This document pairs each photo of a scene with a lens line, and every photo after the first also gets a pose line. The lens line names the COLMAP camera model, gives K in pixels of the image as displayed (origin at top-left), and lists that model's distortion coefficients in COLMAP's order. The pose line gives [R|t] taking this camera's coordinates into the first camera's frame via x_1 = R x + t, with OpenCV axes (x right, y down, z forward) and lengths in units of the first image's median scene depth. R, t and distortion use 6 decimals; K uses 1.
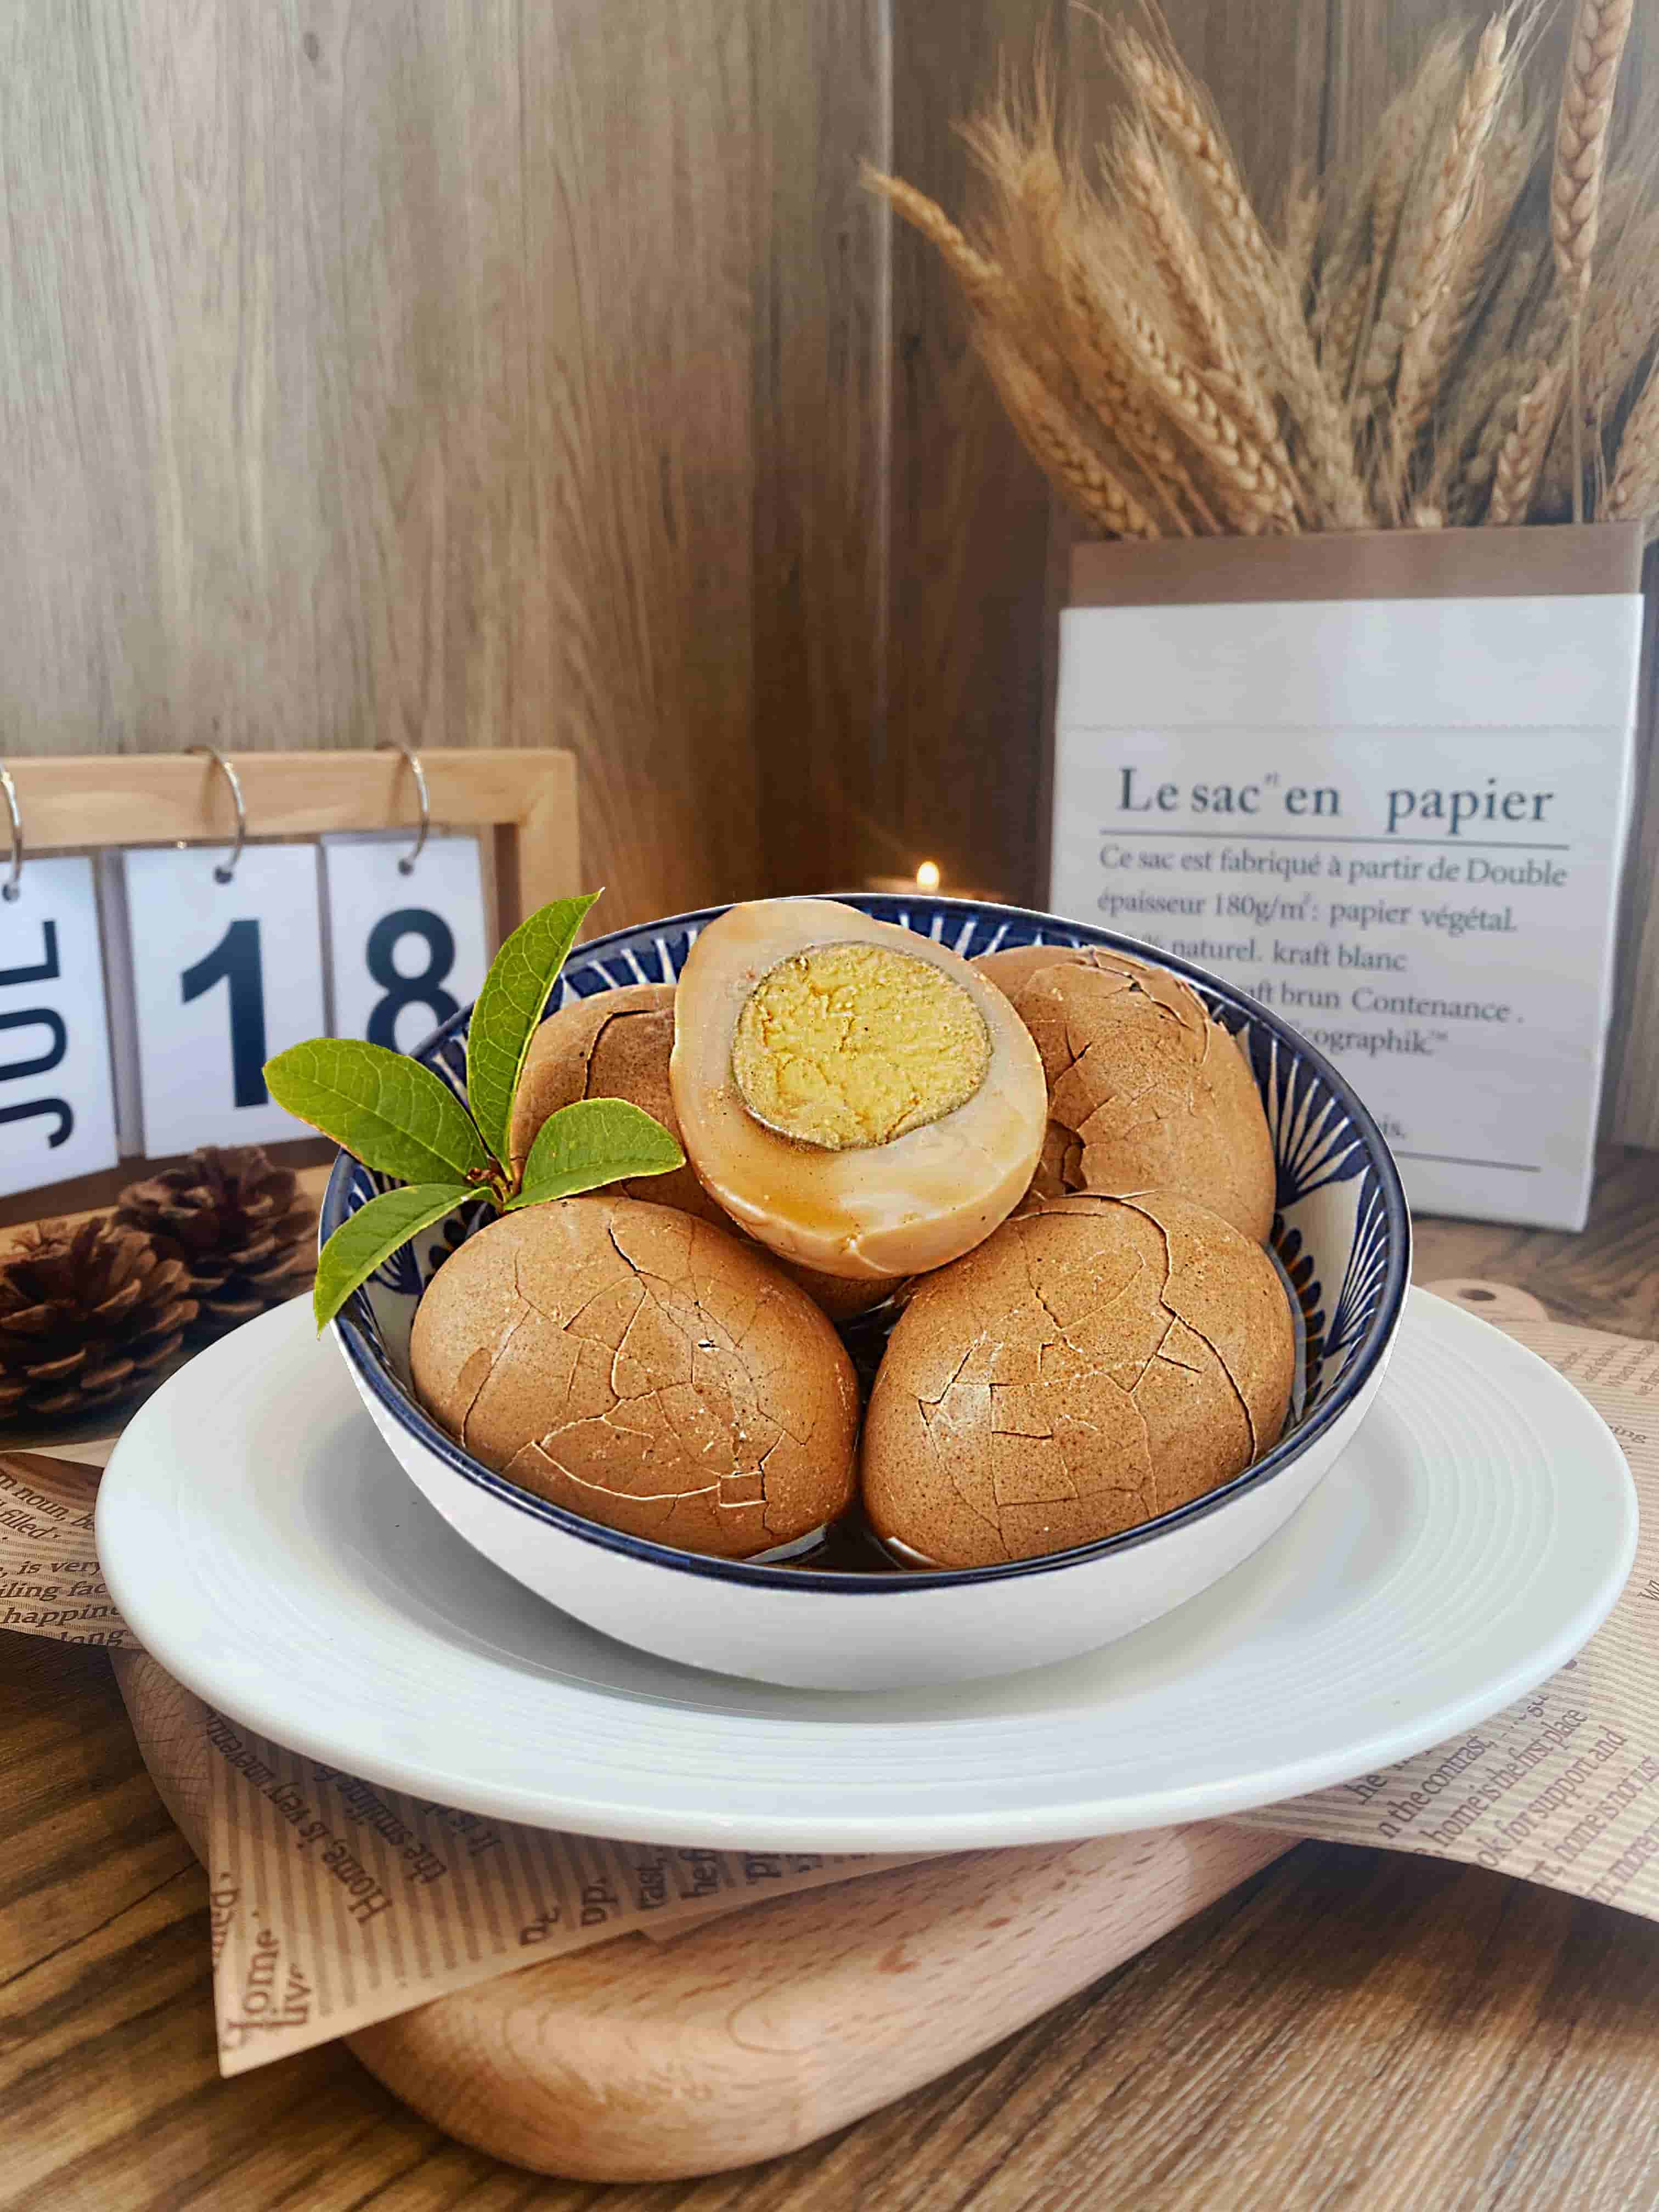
lens RADIAL K [[1720.9, 0, 832.1], [0, 1720.9, 1103.4], [0, 0, 1]] dist [-0.019437, 0.006496]
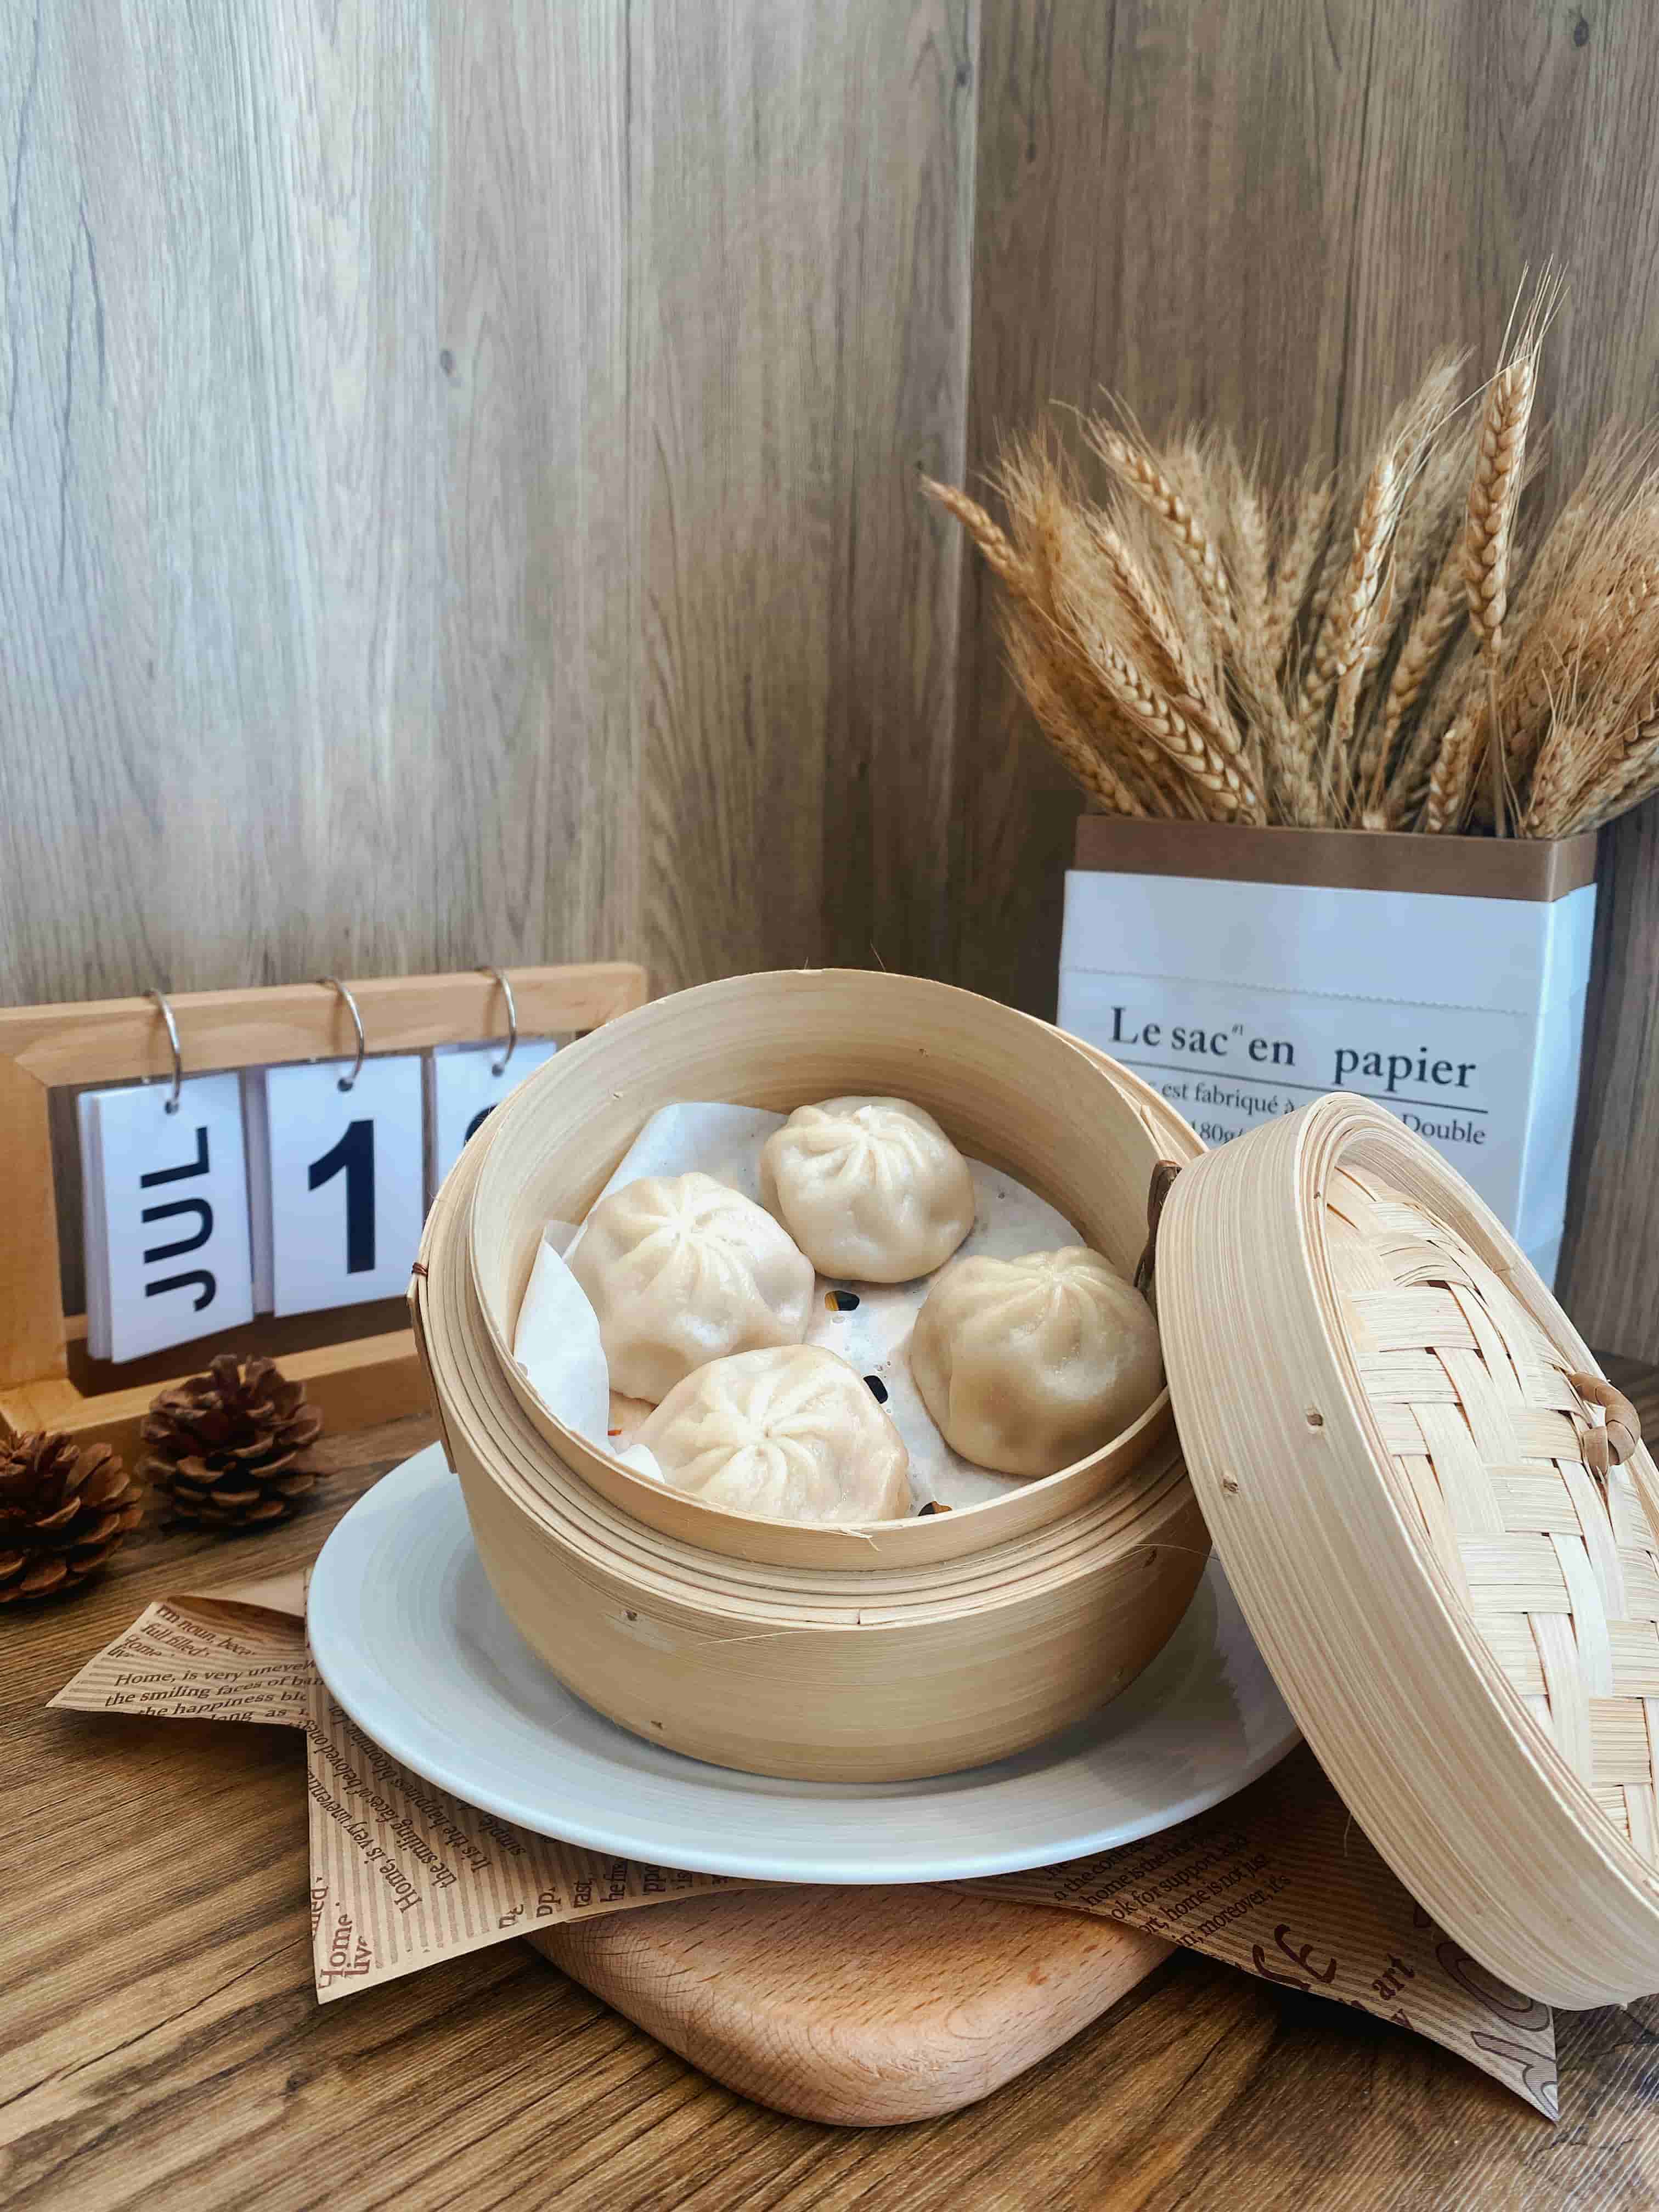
lens RADIAL K [[1722.6, 0, 834.0], [0, 1722.6, 1111.2], [0, 0, 1]] dist [-0.013937, -0.003758]
pose [[0.995951, 0.042575, -0.079179, 0.079918], [-0.042292, 0.999092, 0.005238, -0.127621], [0.079330, -0.001869, 0.996847, -0.165292]]
